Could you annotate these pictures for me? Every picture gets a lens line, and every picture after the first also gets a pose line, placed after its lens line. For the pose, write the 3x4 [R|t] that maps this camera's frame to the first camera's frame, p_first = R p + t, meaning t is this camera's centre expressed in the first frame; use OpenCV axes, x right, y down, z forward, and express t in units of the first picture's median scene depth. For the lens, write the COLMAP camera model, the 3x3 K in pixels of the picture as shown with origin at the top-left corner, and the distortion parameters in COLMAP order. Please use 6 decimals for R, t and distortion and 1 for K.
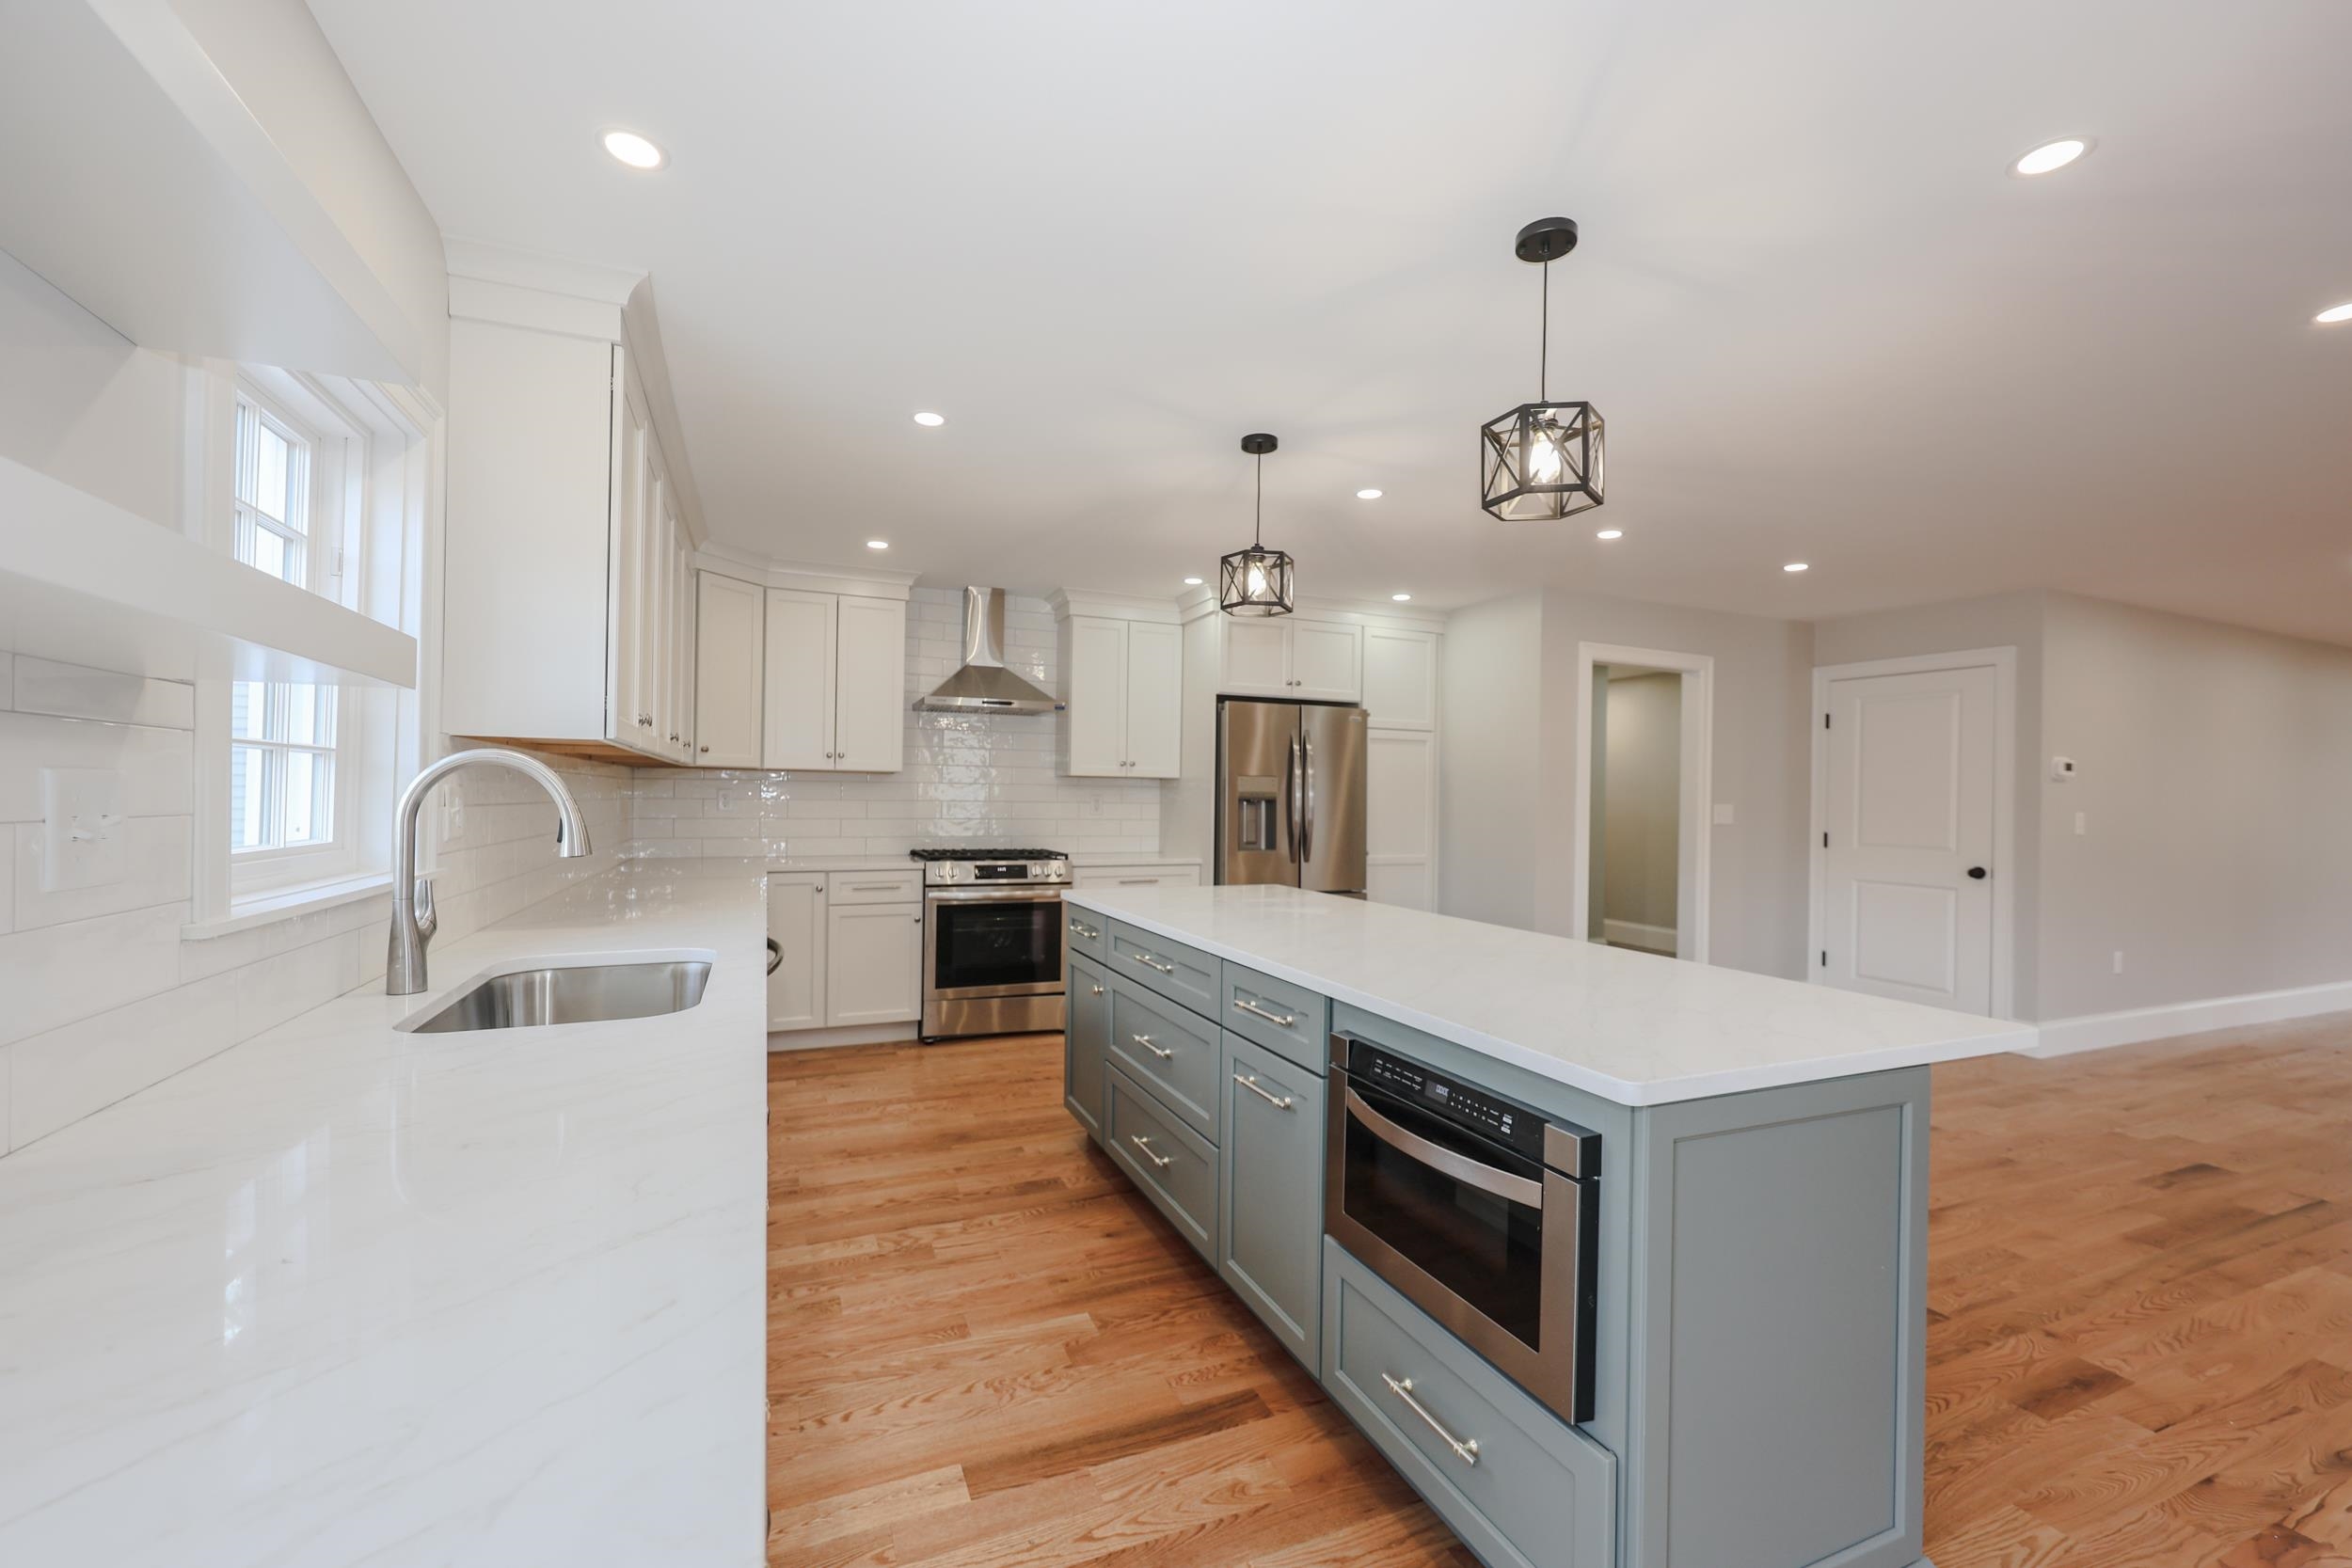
lens RADIAL K [[949.2, 0, 1170.8], [0, 949.2, 792.5], [0, 0, 1]] dist [0.002797, 0.000396]
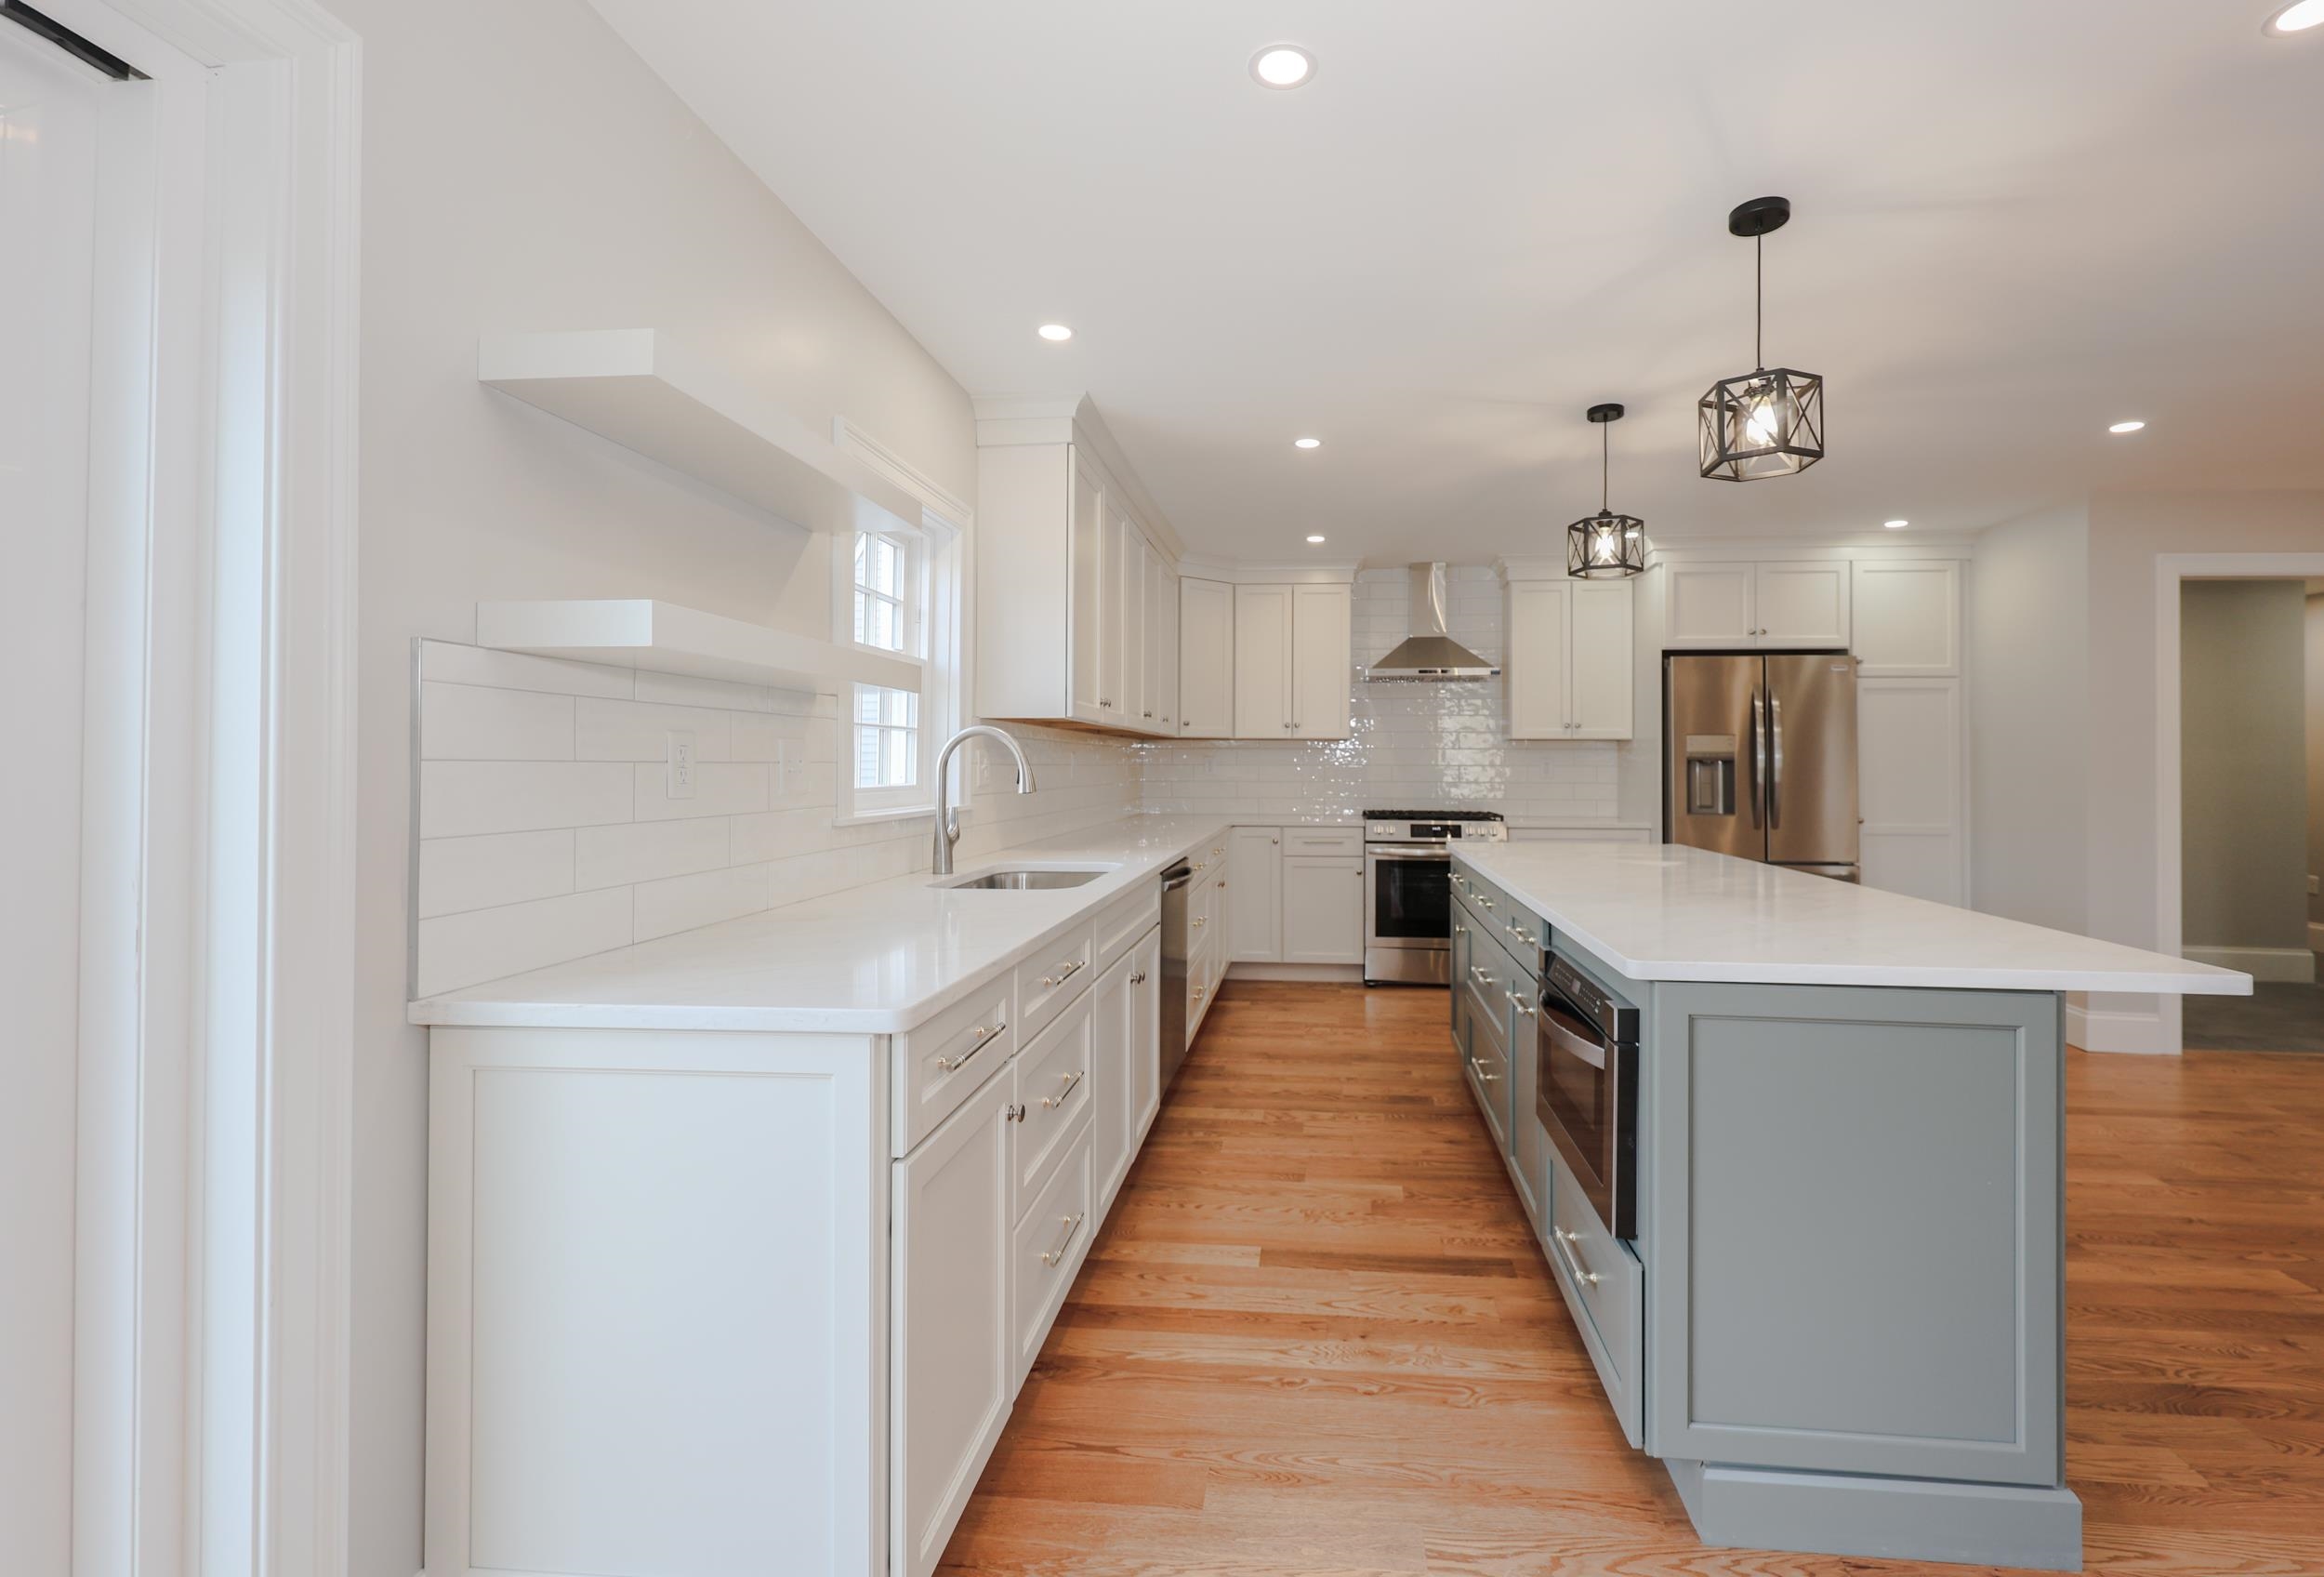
lens RADIAL K [[1020.0, 0, 1236.5], [0, 1020.0, 749.7], [0, 0, 1]] dist [0.001994, 0.000211]
pose [[0.882467, -0.018088, -0.470027, 0.169422], [0.011215, 0.999785, -0.017420, 0.010817], [0.470241, 0.010102, 0.882480, -0.114502]]
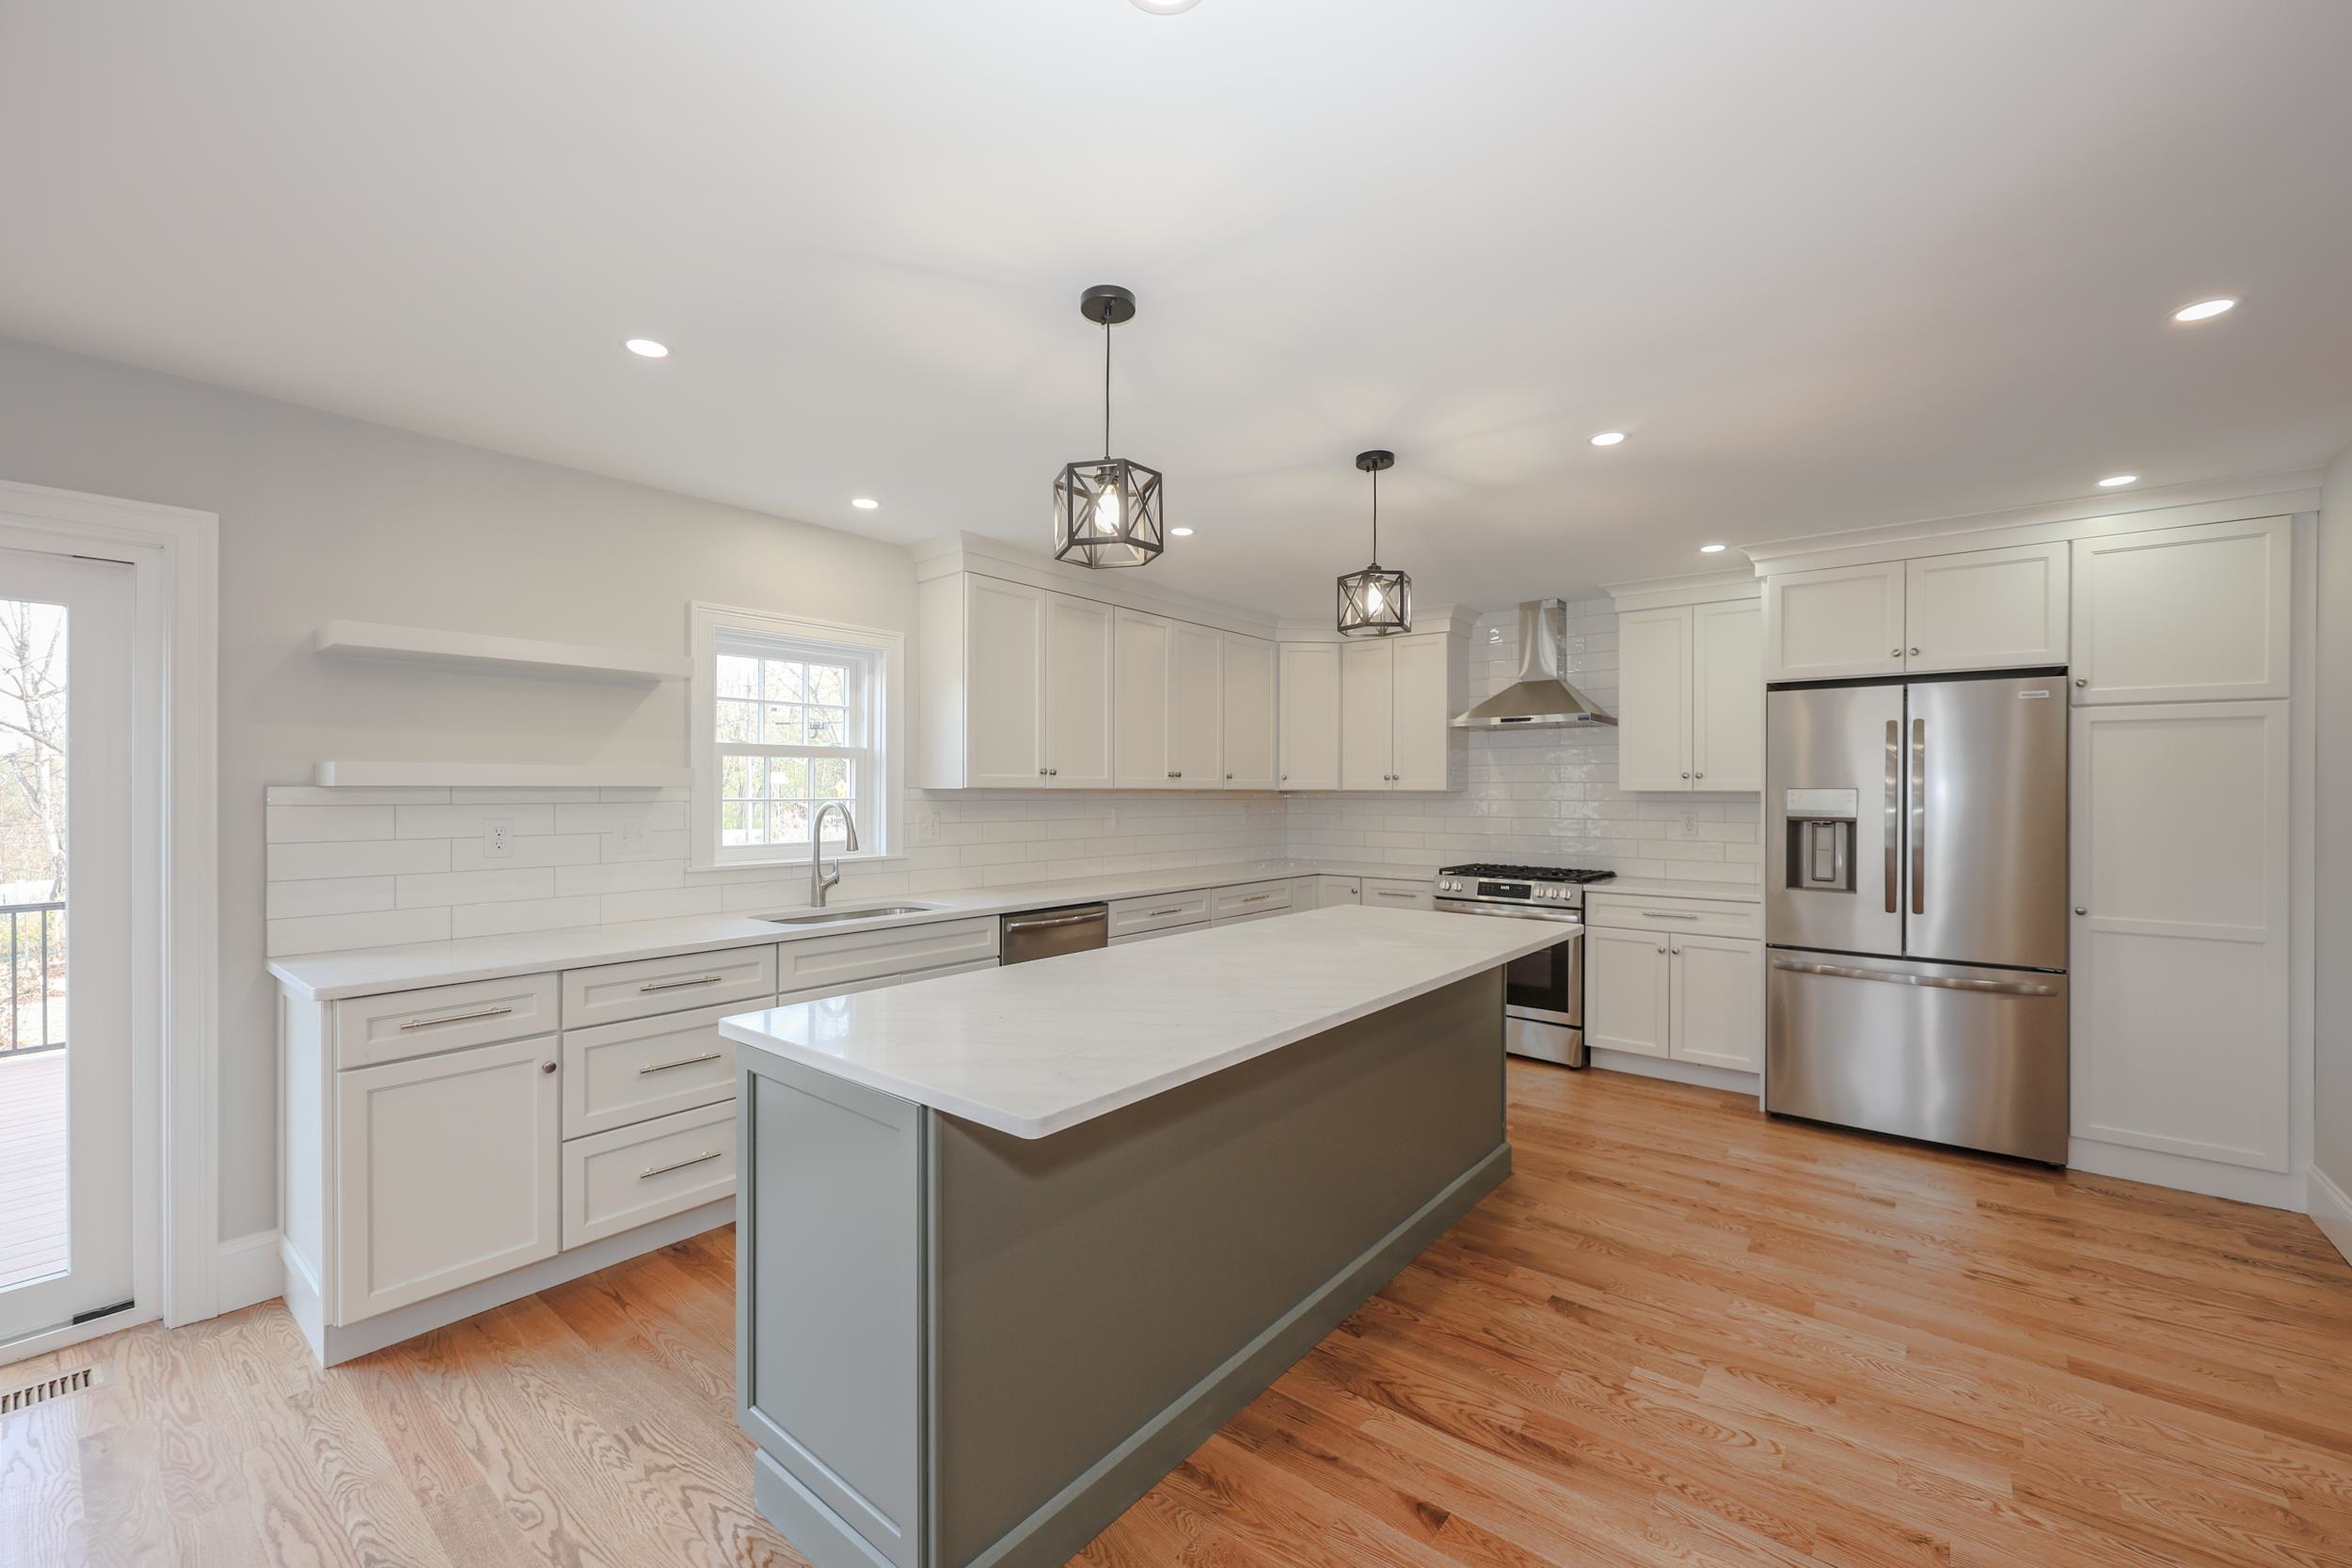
lens RADIAL K [[945.9, 0, 1174.6], [0, 945.9, 801.2], [0, 0, 1]] dist [-0.008887, 0.000055]
pose [[0.465827, -0.005285, -0.884860, 0.565017], [0.009527, 0.999954, -0.000957, -0.013007], [0.884825, -0.007984, 0.465856, 0.242977]]
